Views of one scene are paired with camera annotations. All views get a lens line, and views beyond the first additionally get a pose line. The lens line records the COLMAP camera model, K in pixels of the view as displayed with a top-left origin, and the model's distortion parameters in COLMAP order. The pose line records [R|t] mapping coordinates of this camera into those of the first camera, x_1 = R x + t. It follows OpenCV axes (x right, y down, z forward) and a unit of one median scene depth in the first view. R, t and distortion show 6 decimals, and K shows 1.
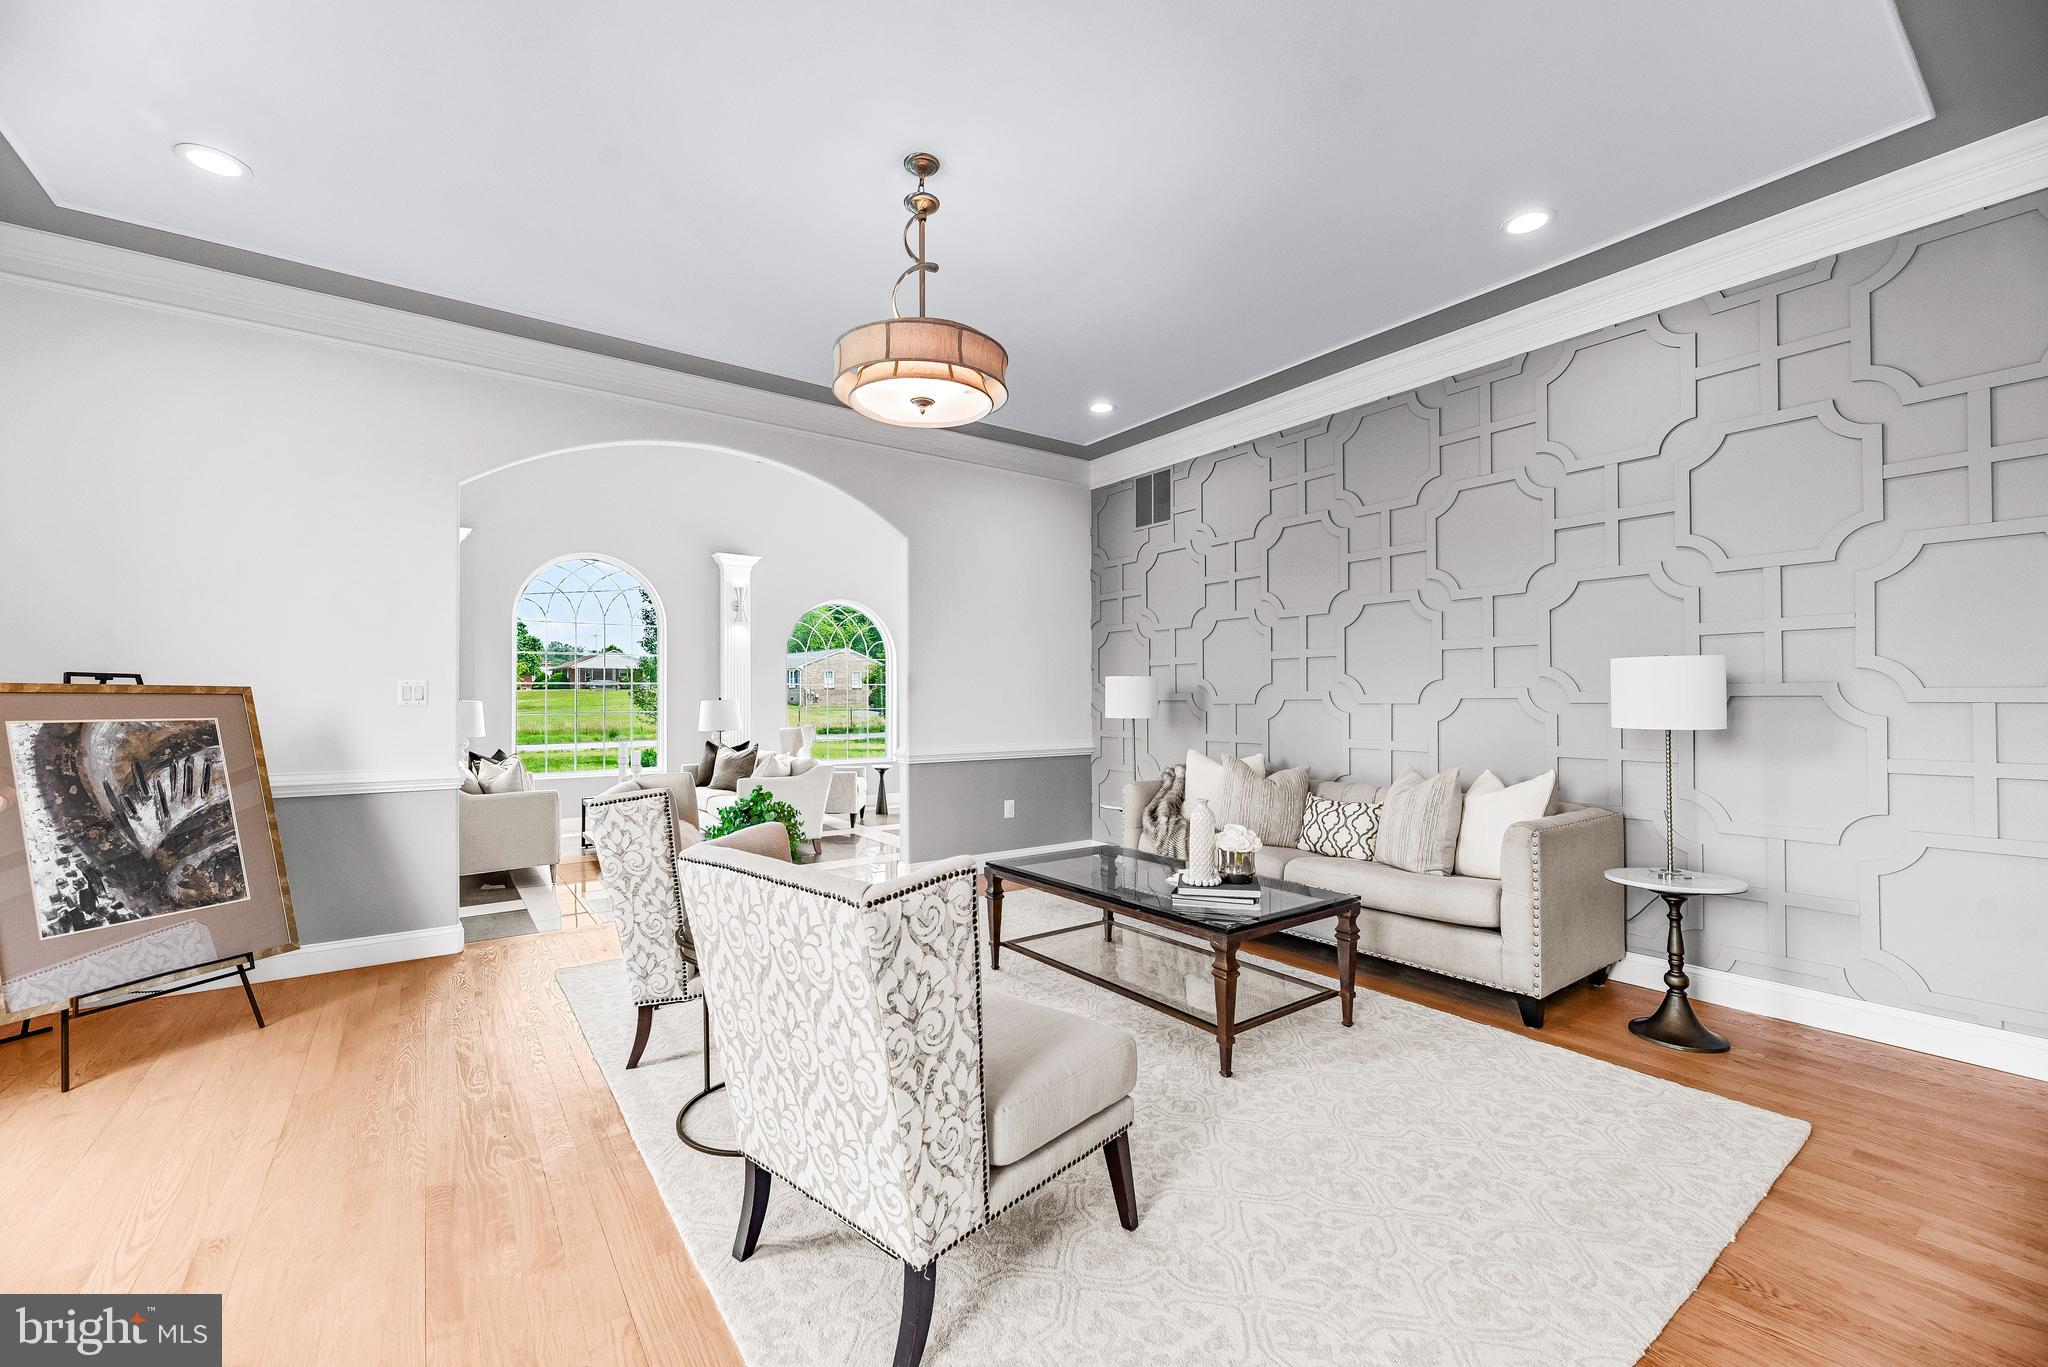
lens RADIAL K [[816.9, 0, 1011.0], [0, 816.9, 692.7], [0, 0, 1]] dist [0.000453, -0.000152]
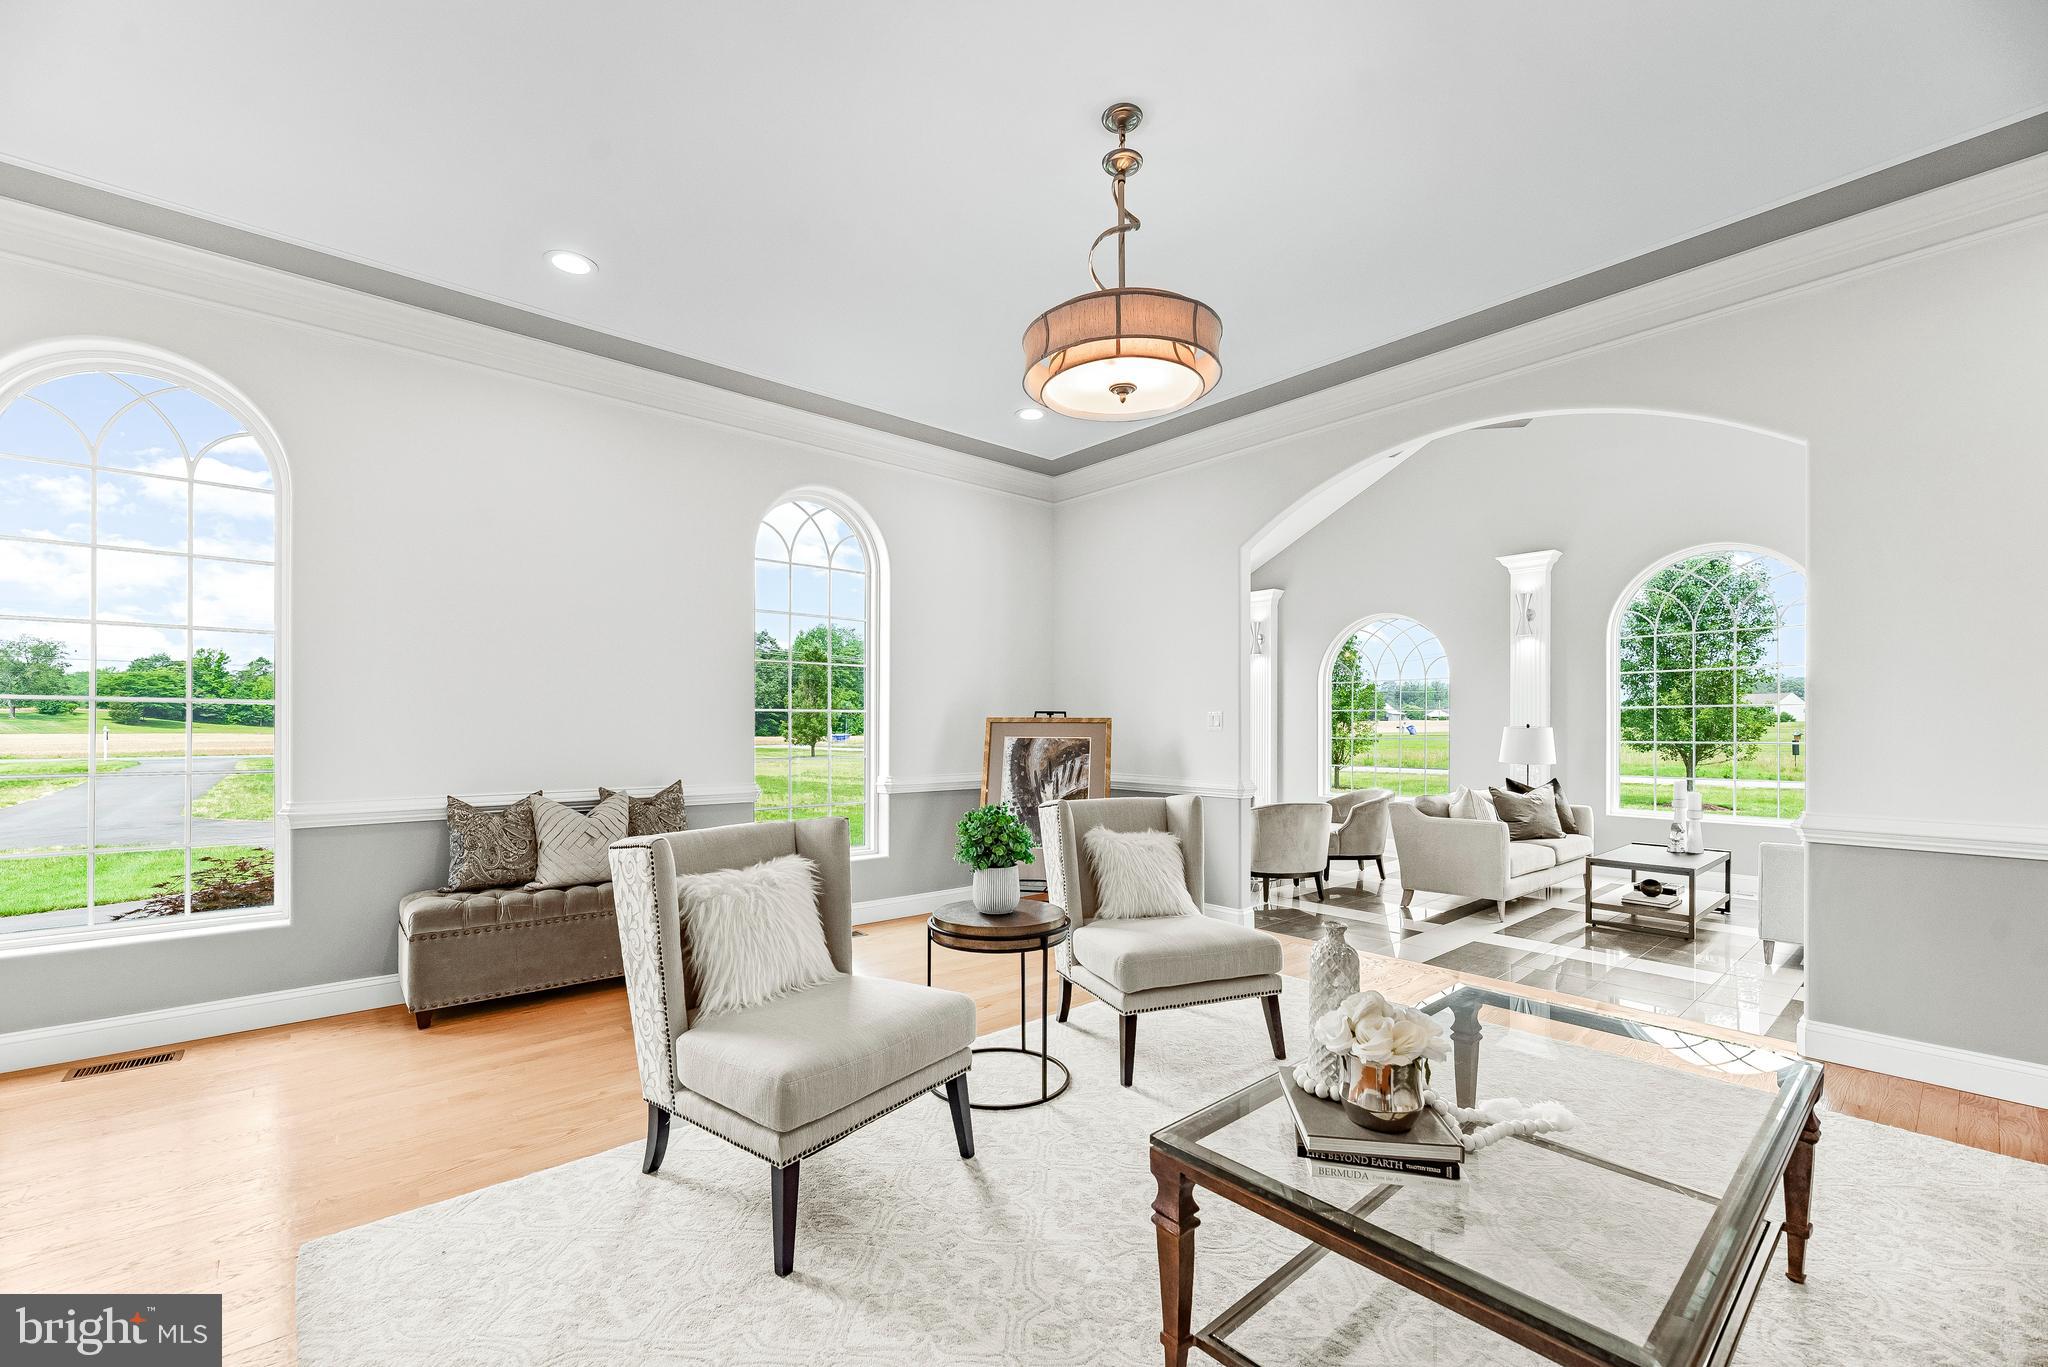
lens RADIAL K [[831.4, 0, 1024.7], [0, 831.4, 729.5], [0, 0, 1]] dist [-0.000296, -0.000076]
pose [[0.099670, 0.005607, -0.995005, 0.680190], [0.006783, 0.999957, 0.006314, 0.003767], [0.994997, -0.007378, 0.099628, 0.705125]]
